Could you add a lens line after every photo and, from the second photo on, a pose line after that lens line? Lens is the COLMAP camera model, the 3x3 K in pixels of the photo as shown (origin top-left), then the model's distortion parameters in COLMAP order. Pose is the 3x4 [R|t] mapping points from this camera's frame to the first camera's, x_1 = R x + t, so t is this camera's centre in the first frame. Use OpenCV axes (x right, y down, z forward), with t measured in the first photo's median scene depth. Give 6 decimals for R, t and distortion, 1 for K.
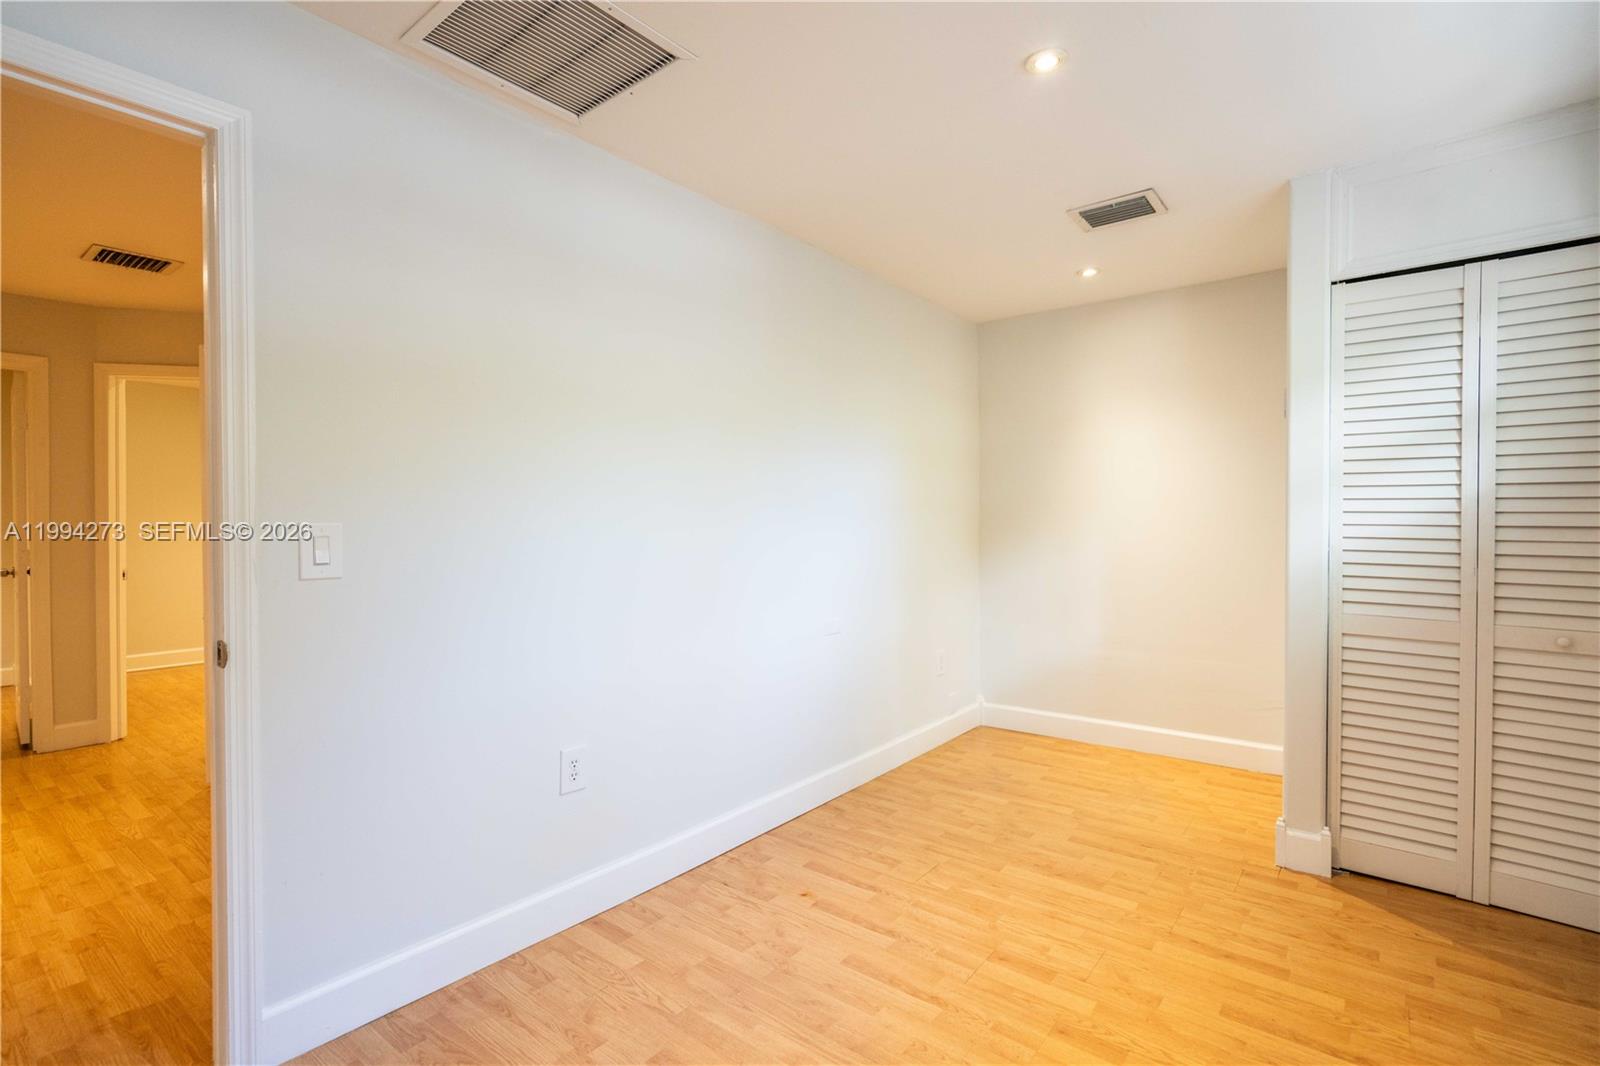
lens RADIAL K [[736.2, 0, 803.7], [0, 736.2, 539.5], [0, 0, 1]] dist [-0.000102, -0.000743]
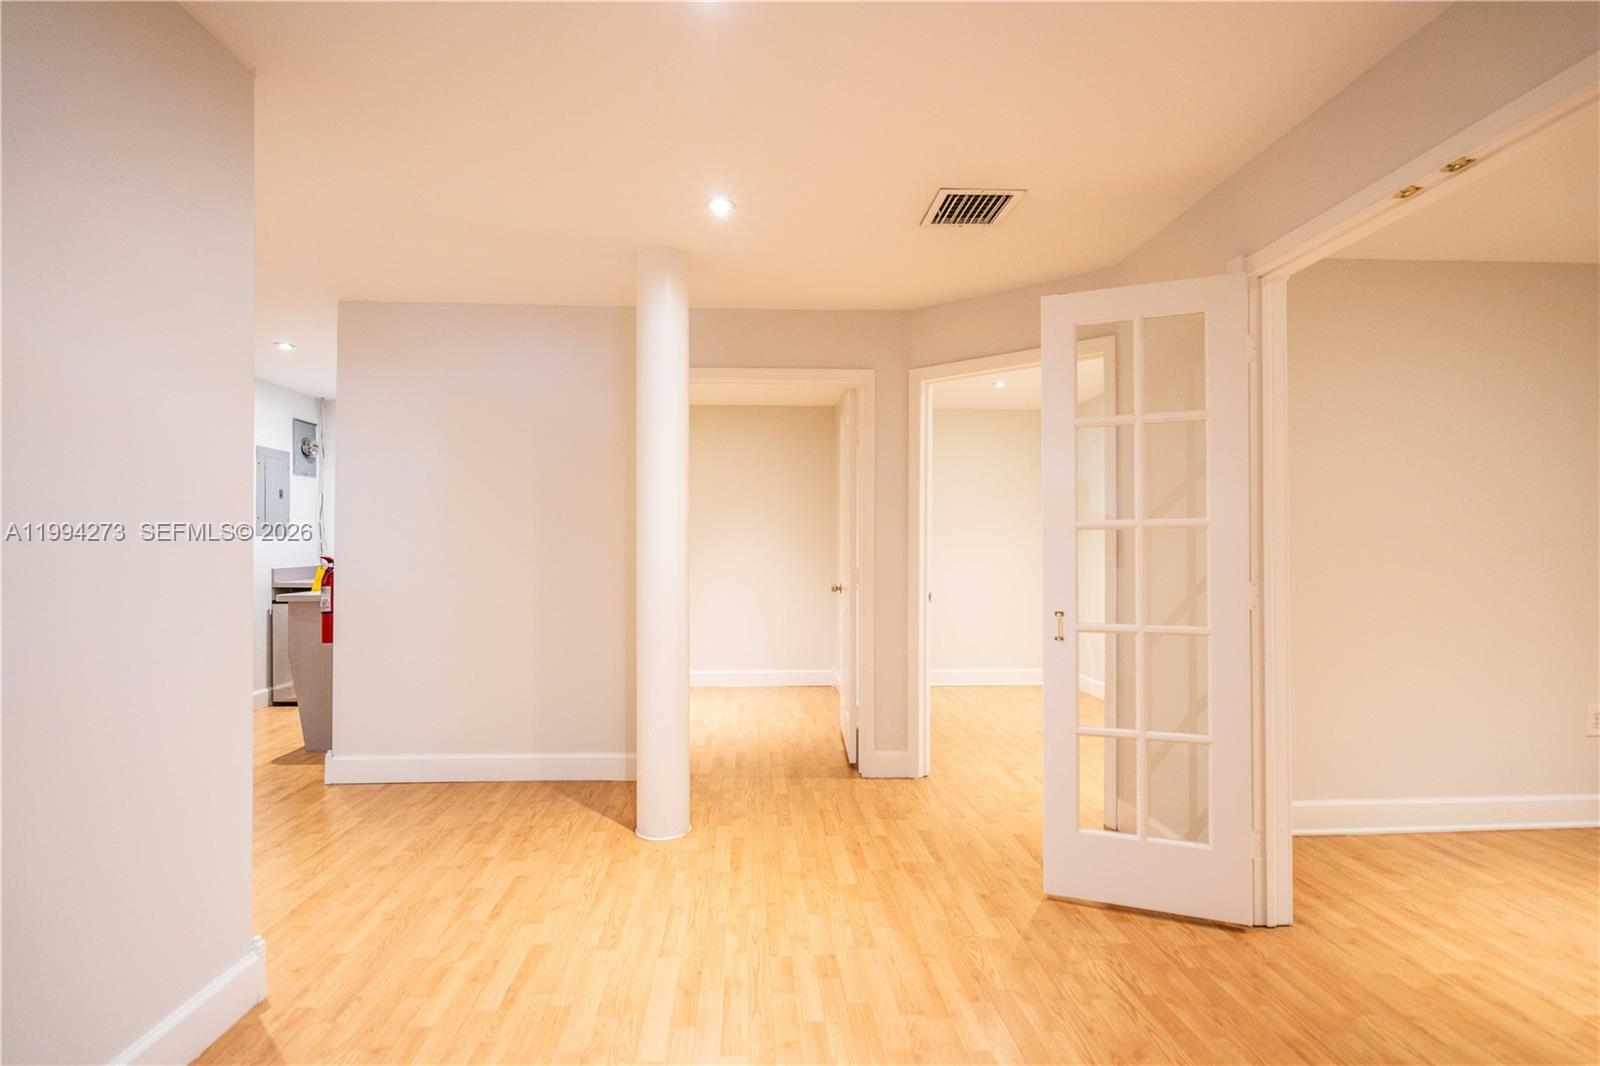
lens RADIAL K [[734.5, 0, 779.9], [0, 734.5, 536.6], [0, 0, 1]] dist [-0.001525, -0.000912]
pose [[0.648198, -0.010263, -0.761403, -0.414997], [-0.020672, 0.999303, -0.031068, 0.006368], [0.761191, 0.035878, 0.647535, 0.309986]]
